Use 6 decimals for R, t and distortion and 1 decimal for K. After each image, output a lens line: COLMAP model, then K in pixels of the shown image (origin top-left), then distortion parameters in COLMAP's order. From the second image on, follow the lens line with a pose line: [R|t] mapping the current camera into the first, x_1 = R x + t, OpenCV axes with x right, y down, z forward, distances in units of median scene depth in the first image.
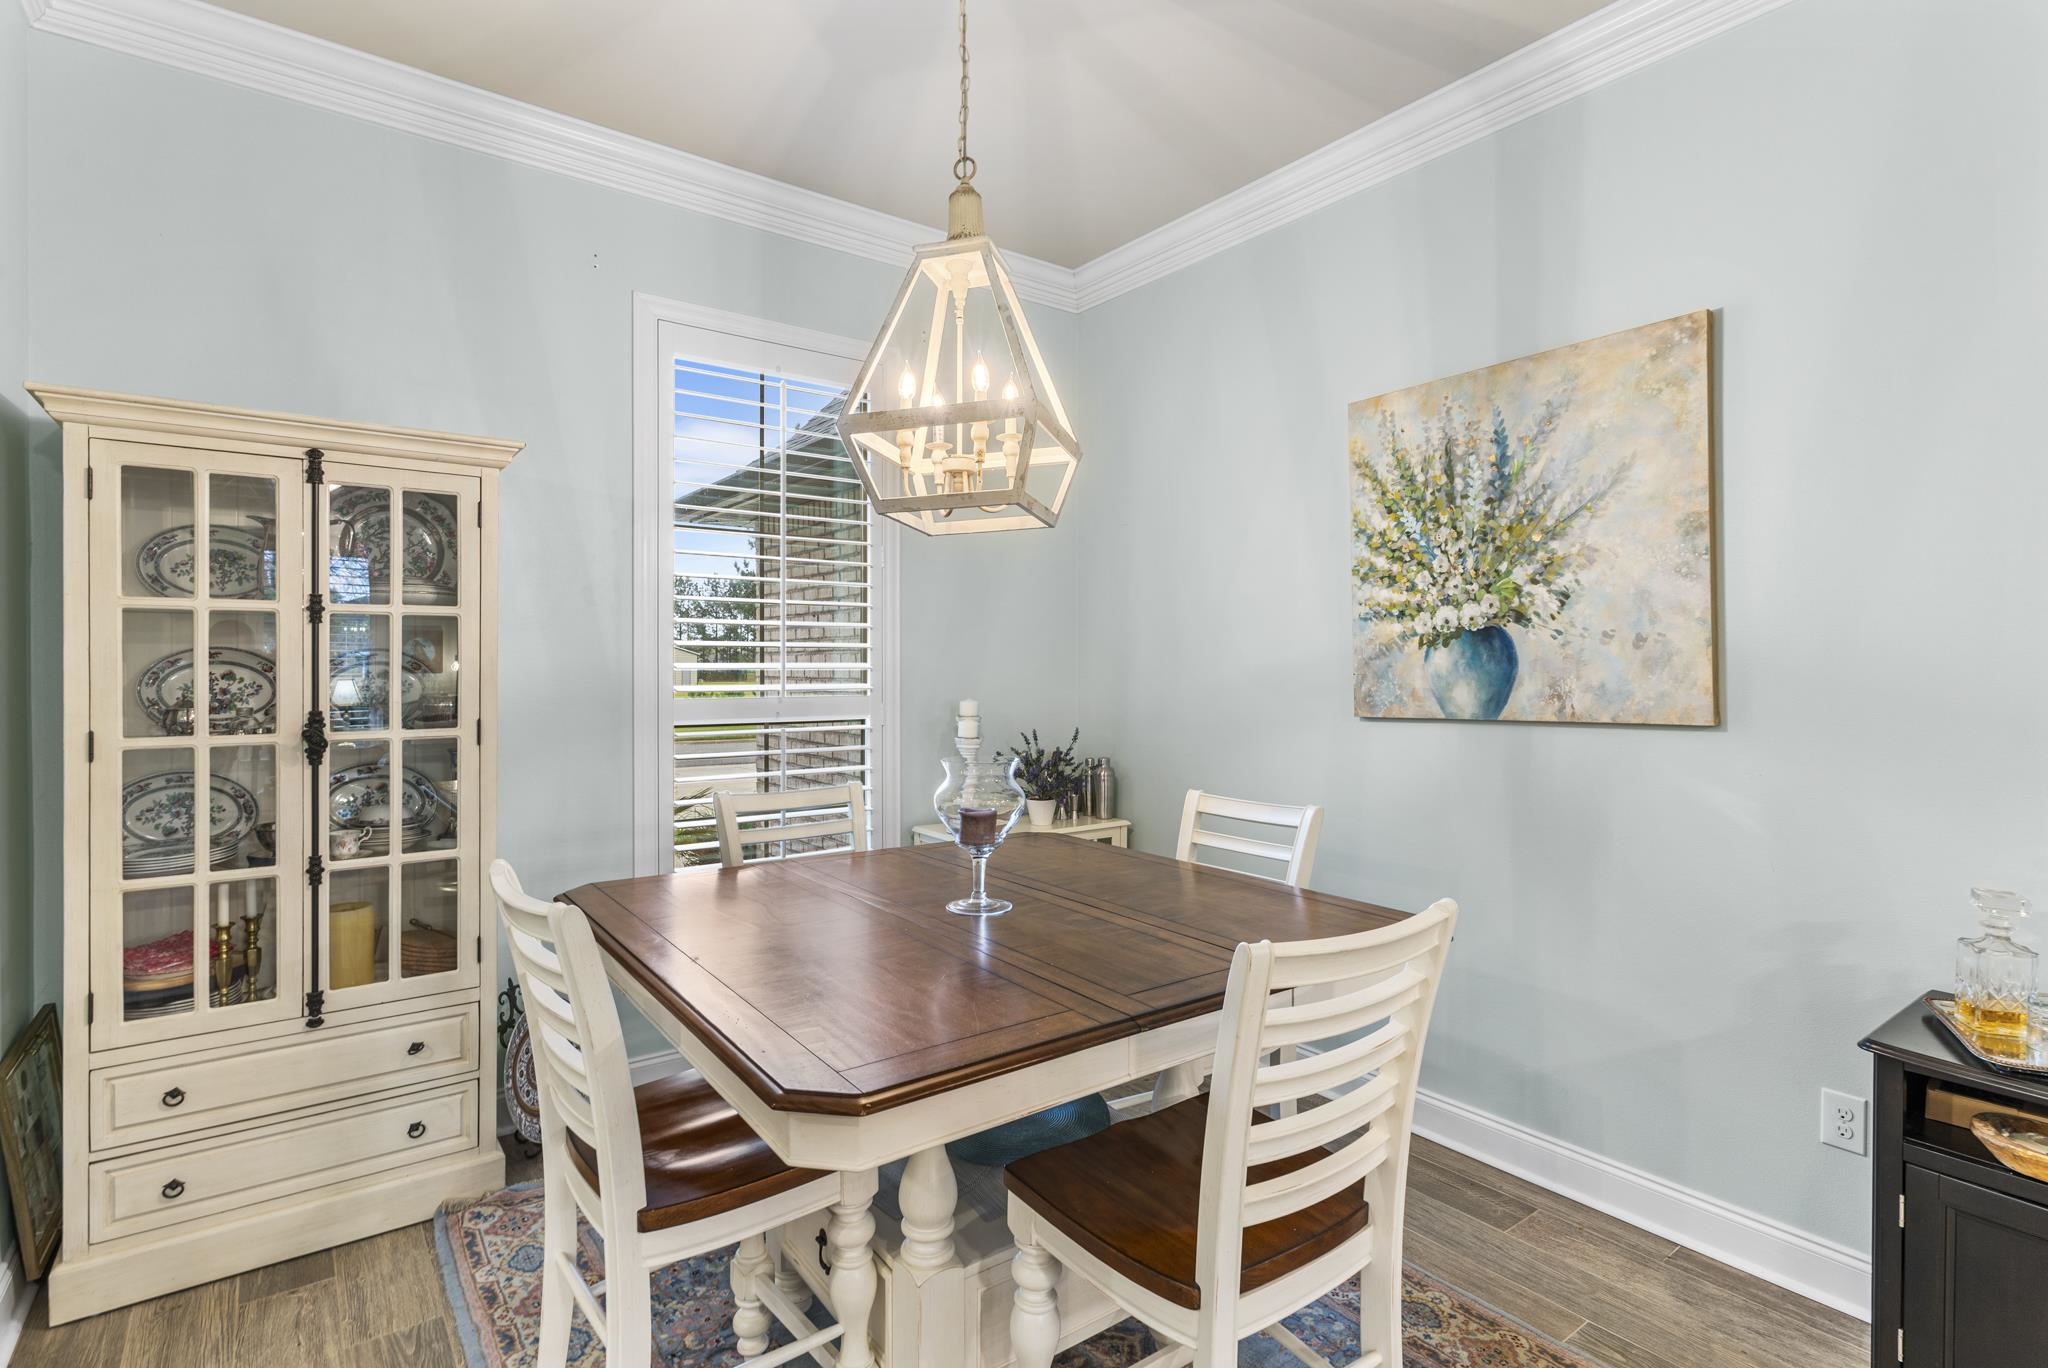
lens RADIAL K [[991.6, 0, 1025.0], [0, 991.6, 667.1], [0, 0, 1]] dist [0.000929, 0.000136]
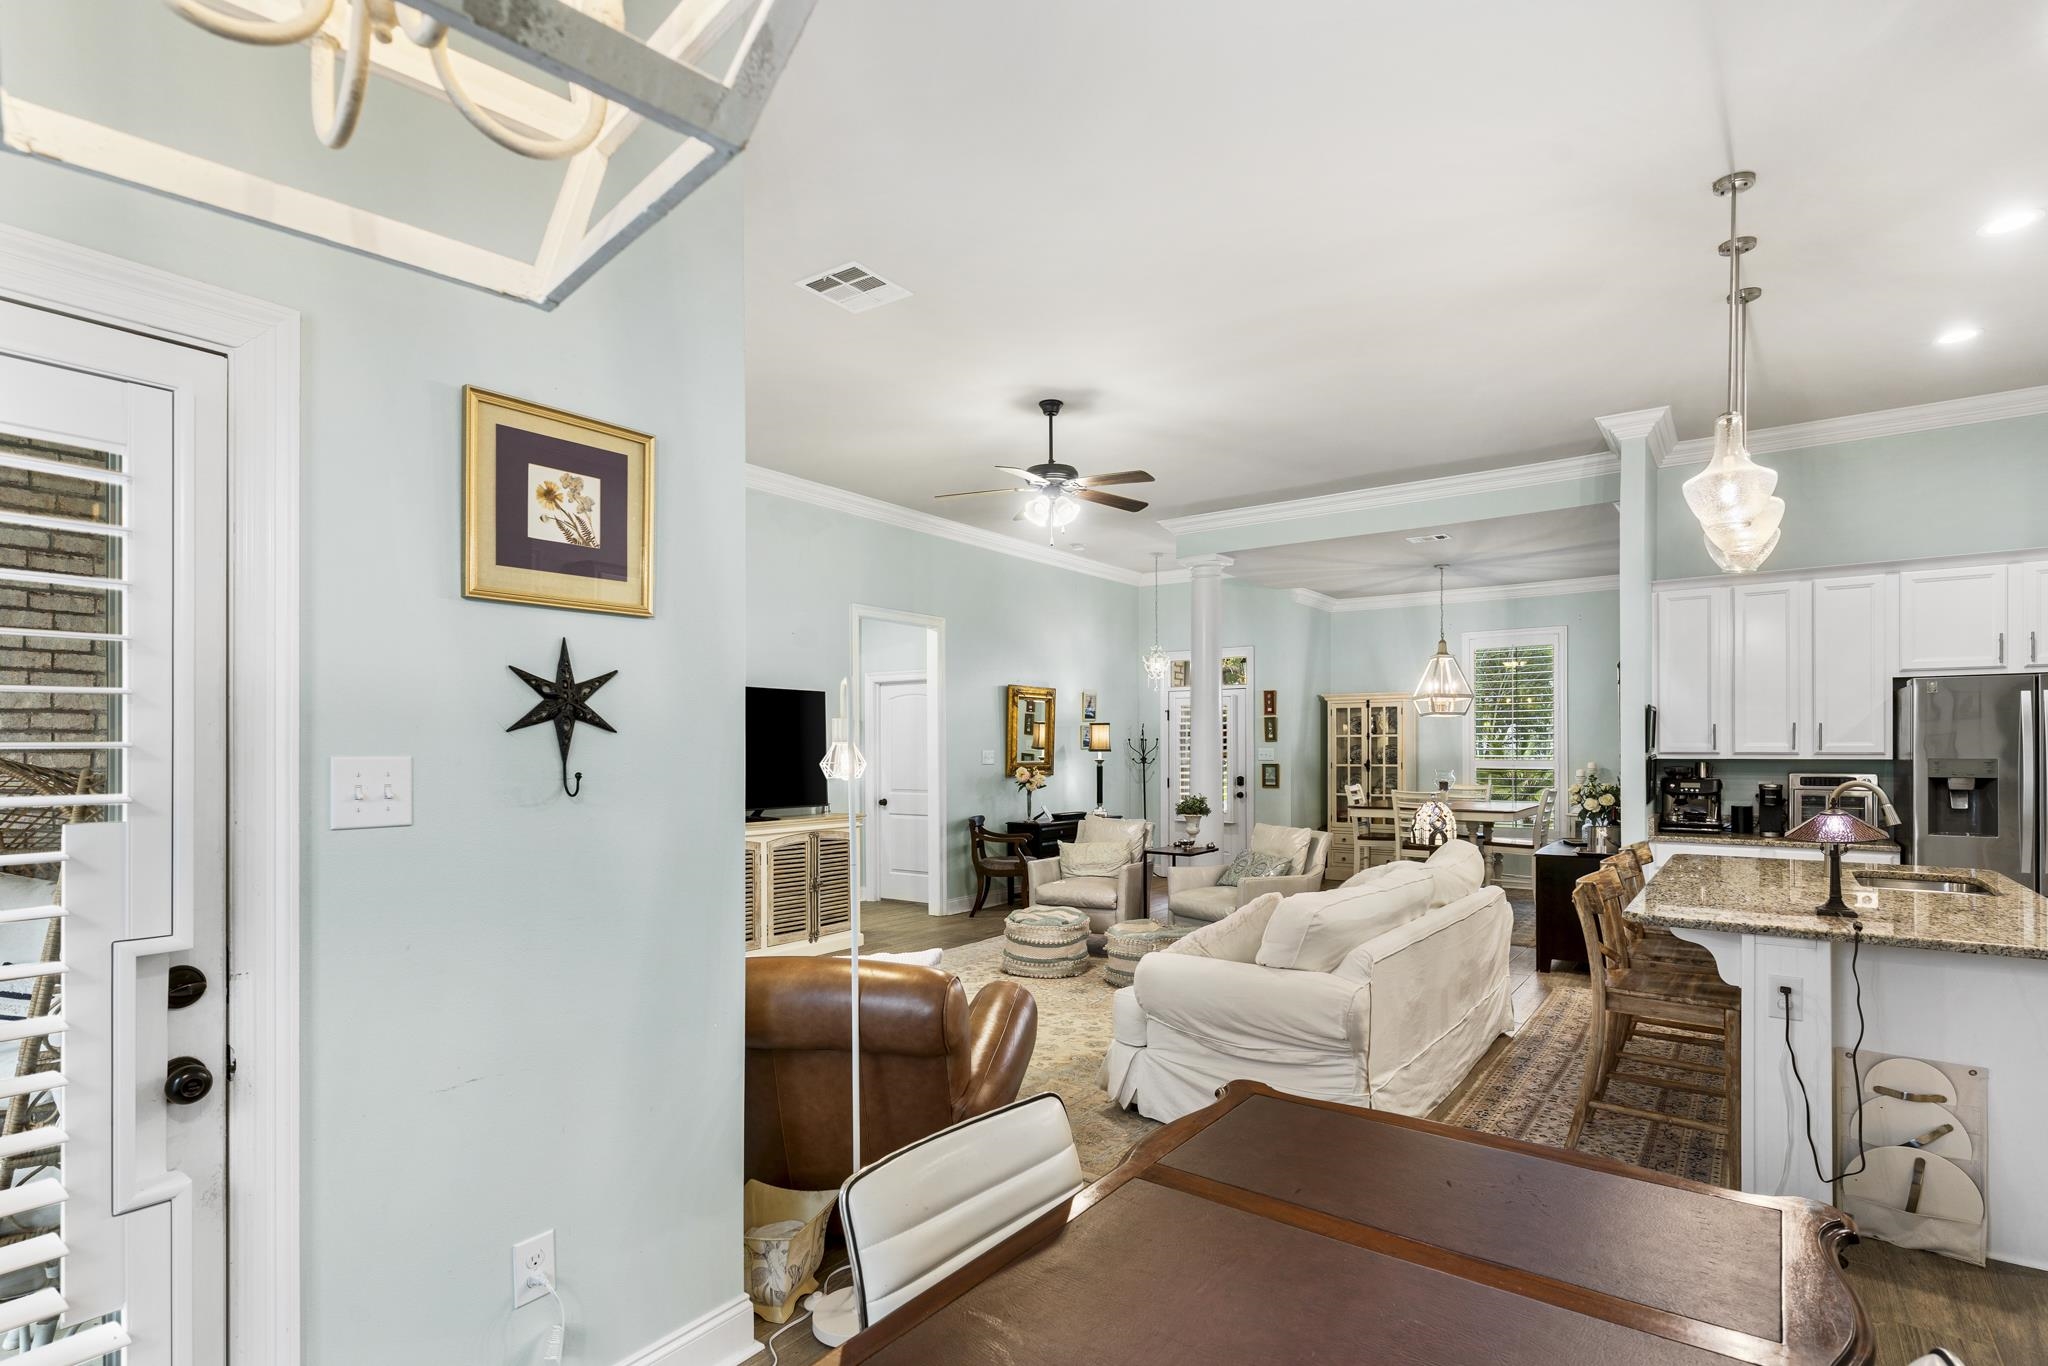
lens RADIAL K [[1005.9, 0, 1029.4], [0, 1005.9, 743.0], [0, 0, 1]] dist [-0.001737, -0.000195]
pose [[0.296396, -0.007921, -0.955032, 2.641353], [-0.000168, 0.999965, -0.008346, 0.007426], [0.955065, 0.002635, 0.296385, -1.487802]]
